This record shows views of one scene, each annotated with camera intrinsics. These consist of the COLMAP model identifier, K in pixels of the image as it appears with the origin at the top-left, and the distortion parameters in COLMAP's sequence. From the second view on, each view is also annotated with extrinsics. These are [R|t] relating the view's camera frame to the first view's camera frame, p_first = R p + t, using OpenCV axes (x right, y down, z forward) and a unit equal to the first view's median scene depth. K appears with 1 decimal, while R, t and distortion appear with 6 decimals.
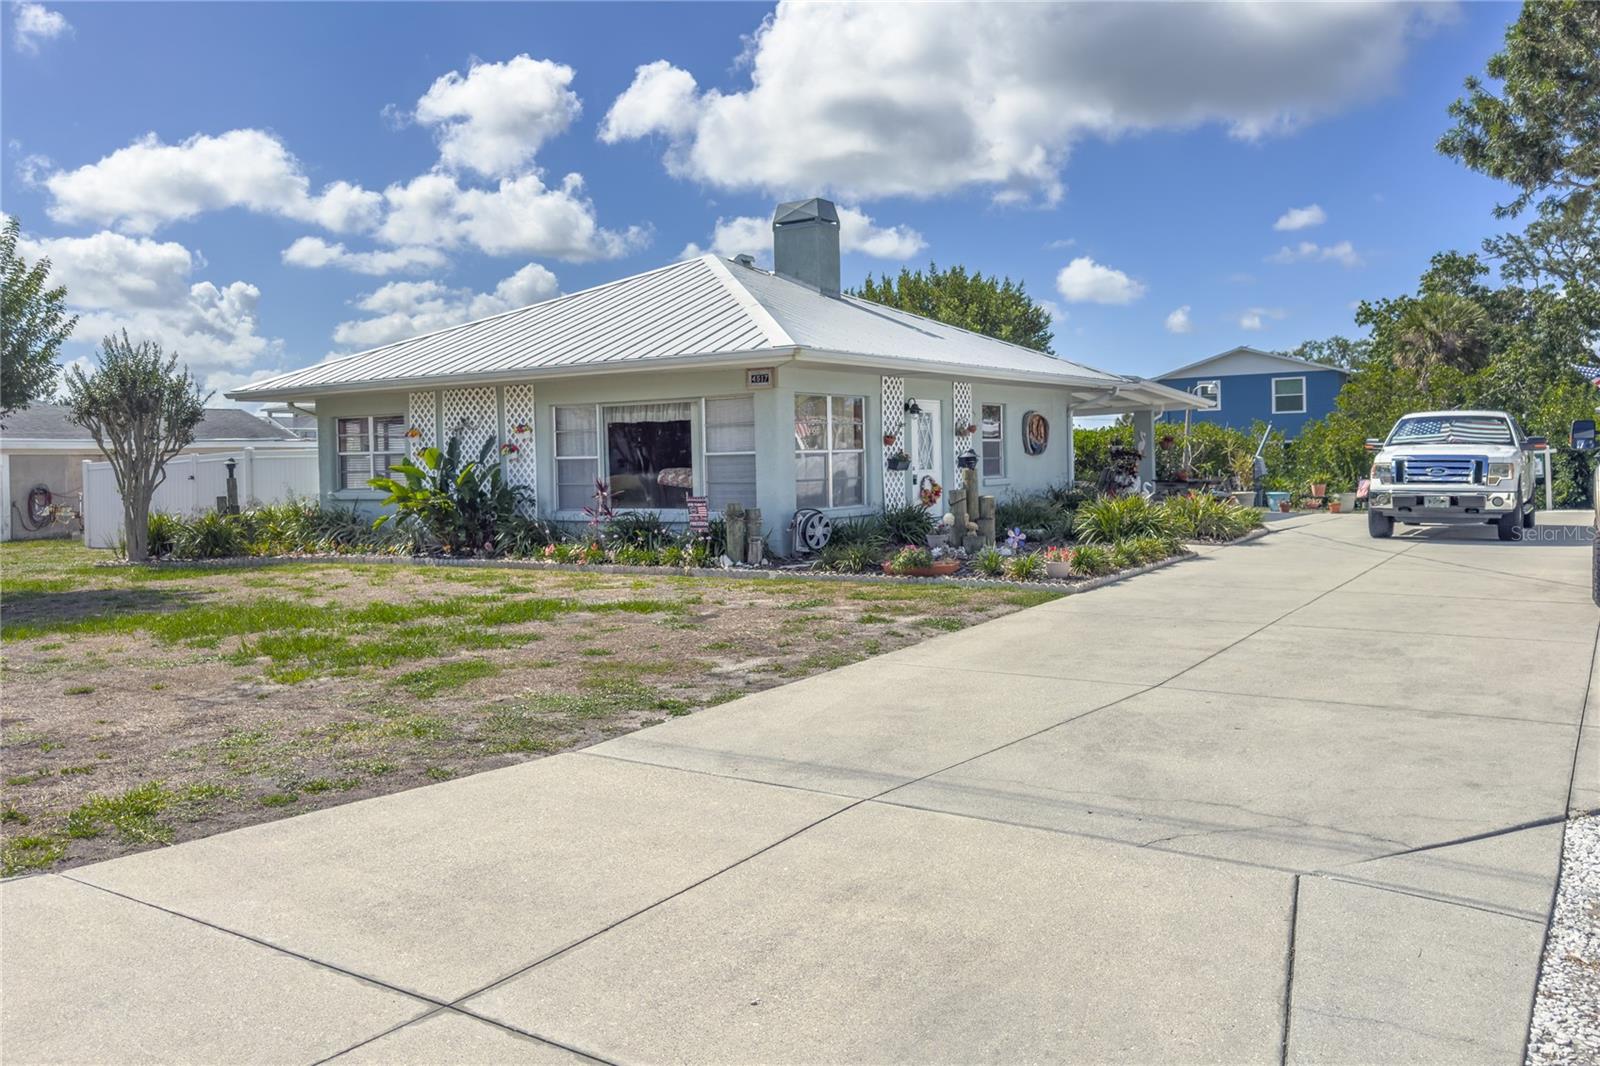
lens RADIAL K [[1225.2, 0, 806.8], [0, 1225.2, 495.2], [0, 0, 1]] dist [0.003832, 0.012925]
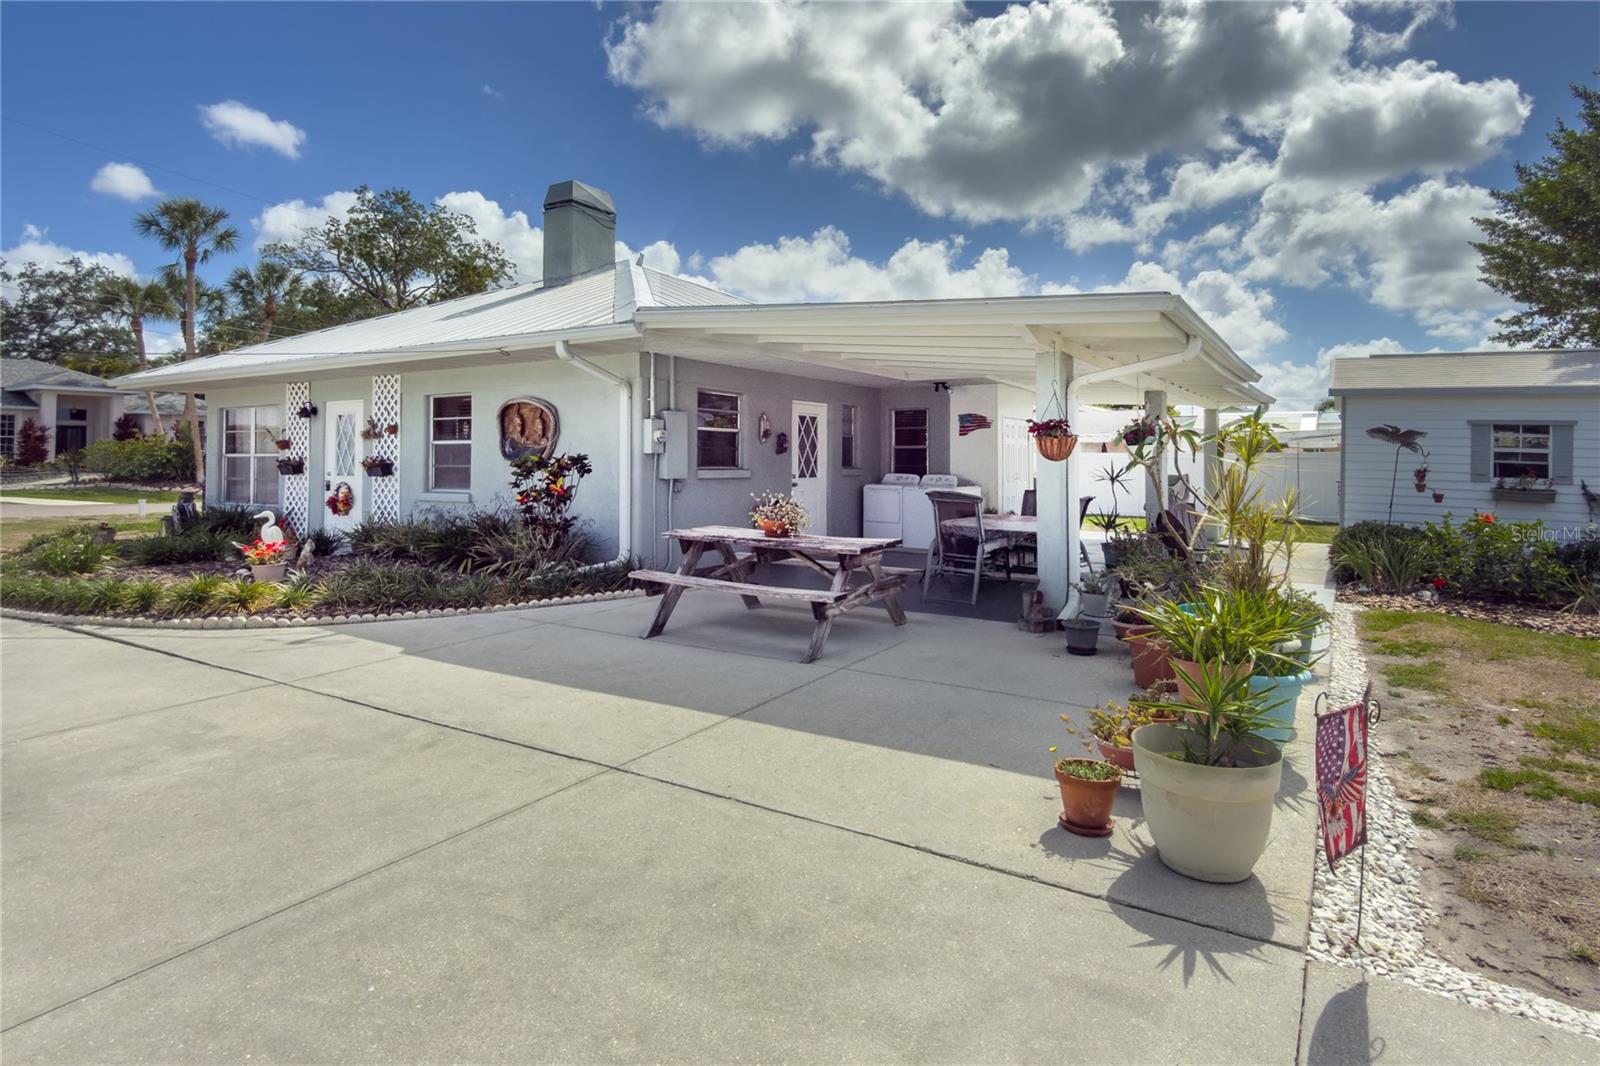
lens RADIAL K [[864.2, 0, 800.0], [0, 864.2, 533.0], [0, 0, 1]] dist [-0.001992, -0.000321]
pose [[0.033719, 0.094199, -0.994982, 0.972270], [-0.042956, 0.994765, 0.092723, -0.066974], [0.998508, 0.039614, 0.037589, 1.662946]]
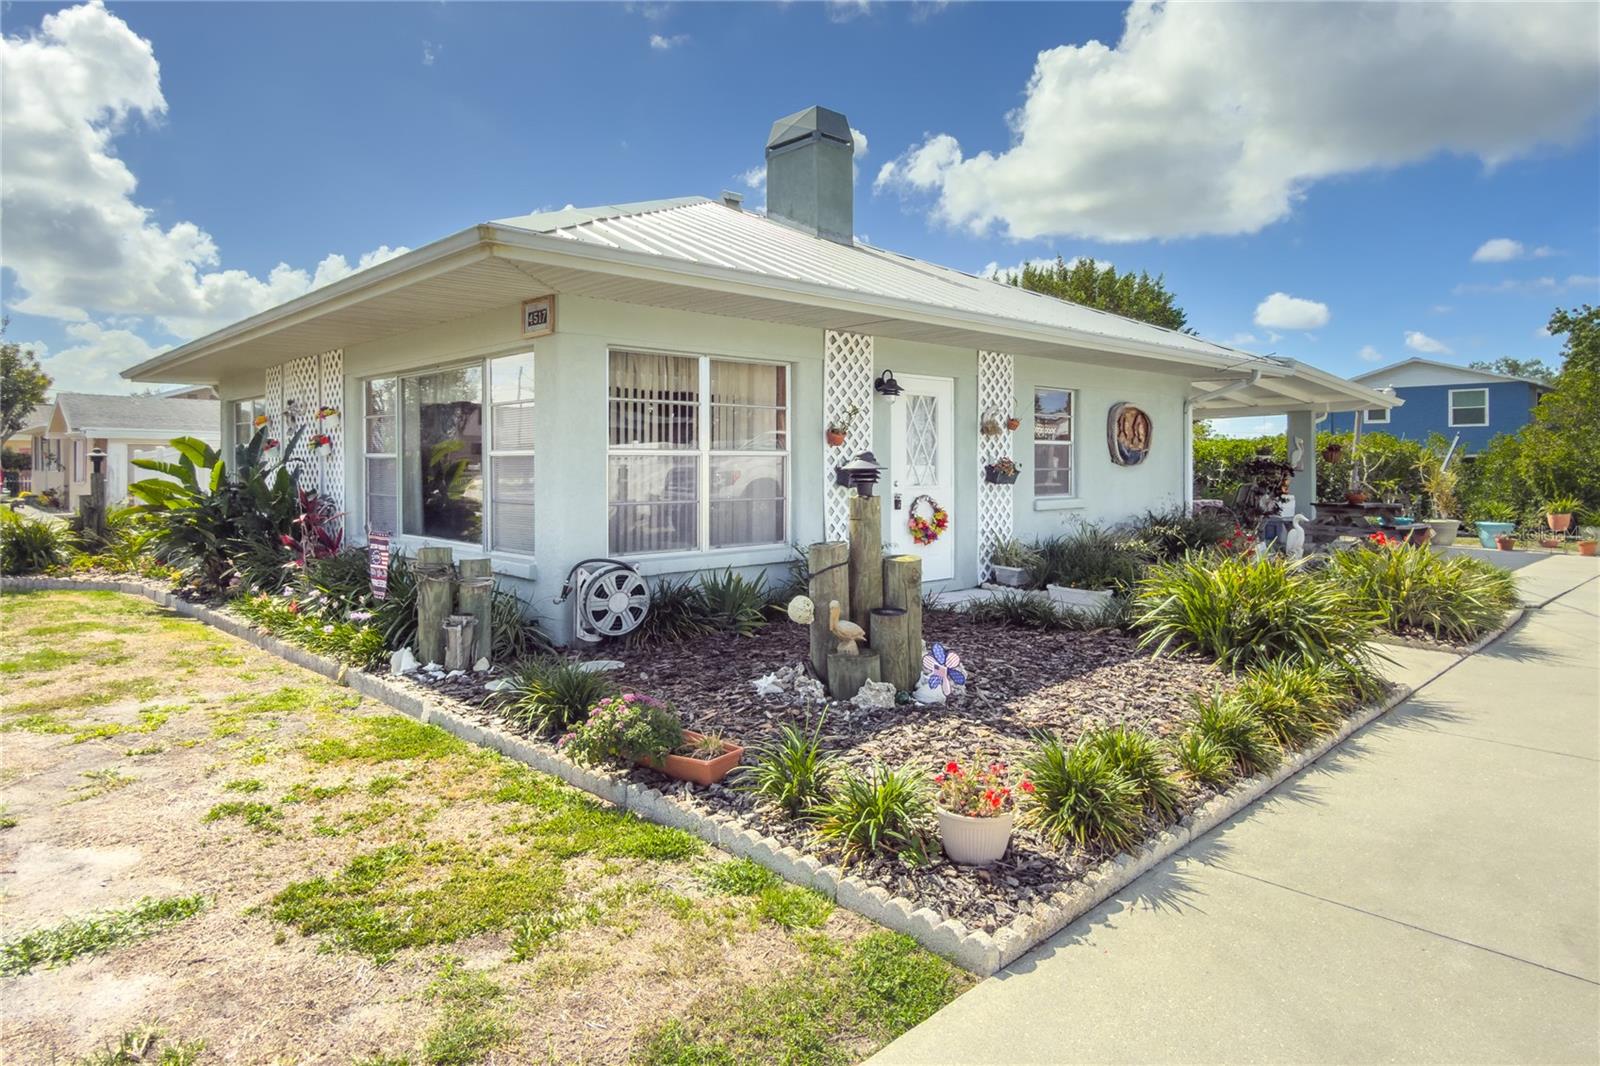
lens RADIAL K [[959.2, 0, 805.3], [0, 959.2, 476.1], [0, 0, 1]] dist [-0.006932, -0.000731]
pose [[0.977011, 0.023446, -0.211897, 0.179598], [-0.026409, 0.999589, -0.011160, -0.023426], [0.211548, 0.016499, 0.977228, 0.629669]]
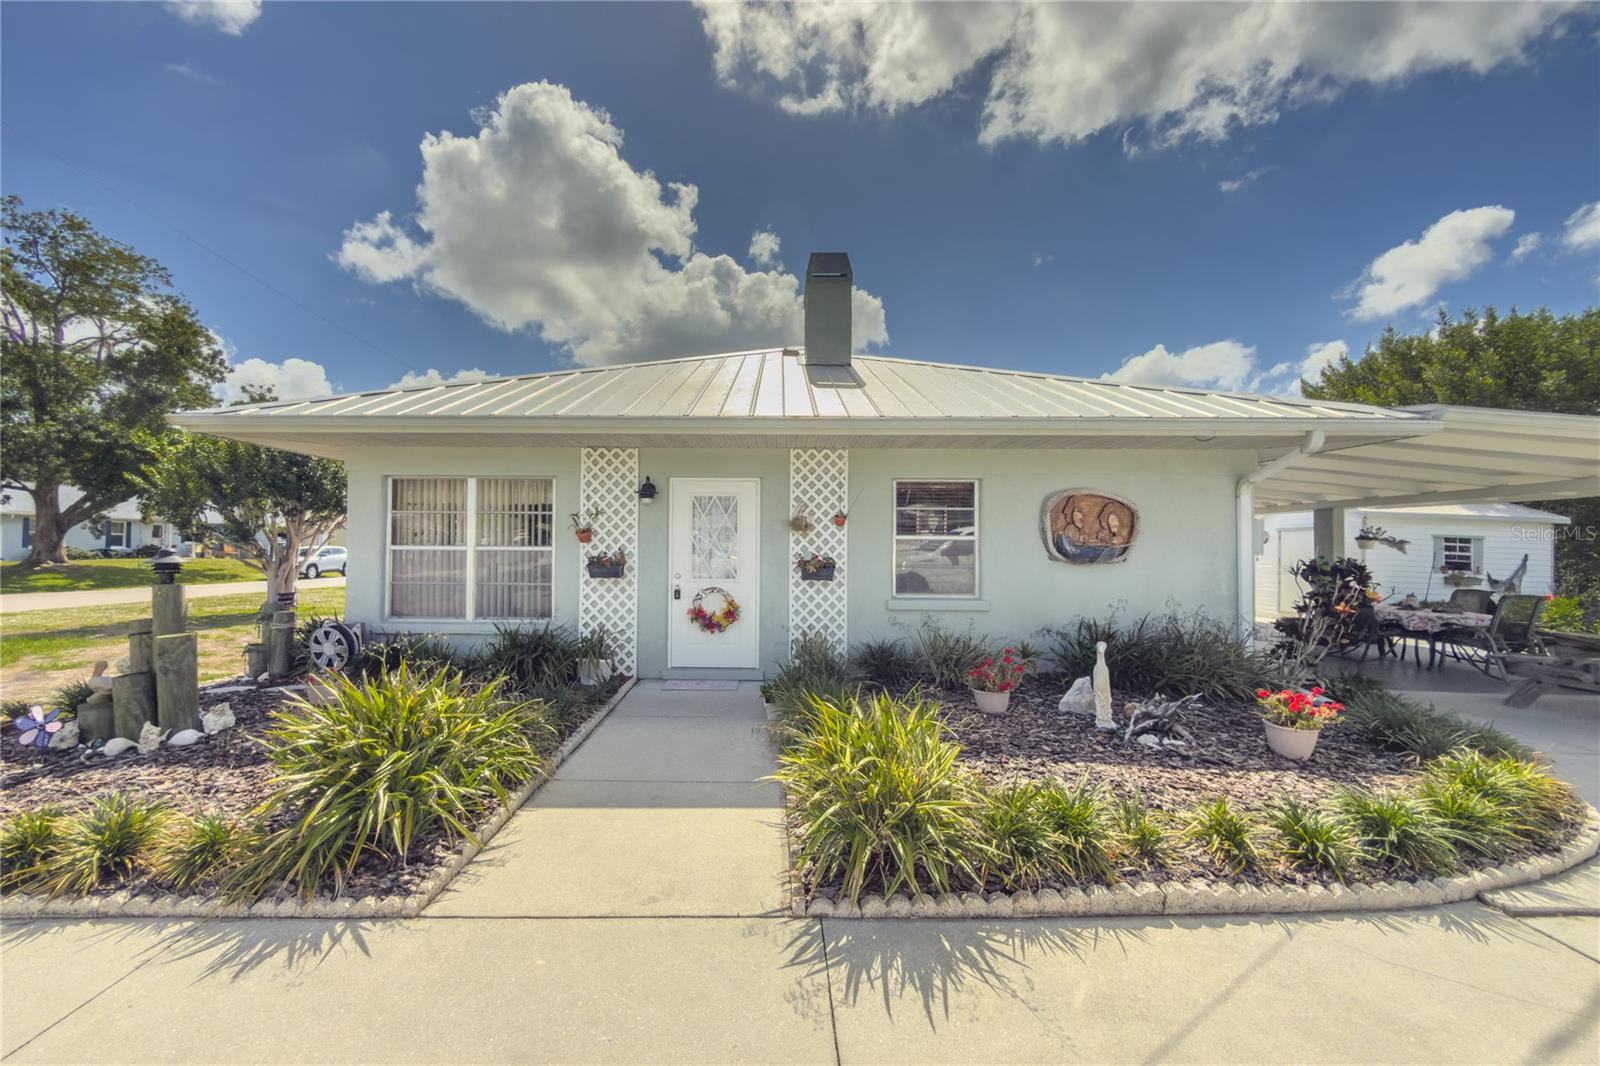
lens RADIAL K [[661.5, 0, 800.0], [0, 661.5, 533.0], [0, 0, 1]] dist [0.002102, 0.000019]
pose [[0.547858, -0.012193, -0.836482, 0.545531], [-0.046503, 0.997904, -0.045003, -0.040443], [0.835278, 0.063554, 0.546143, 1.049177]]
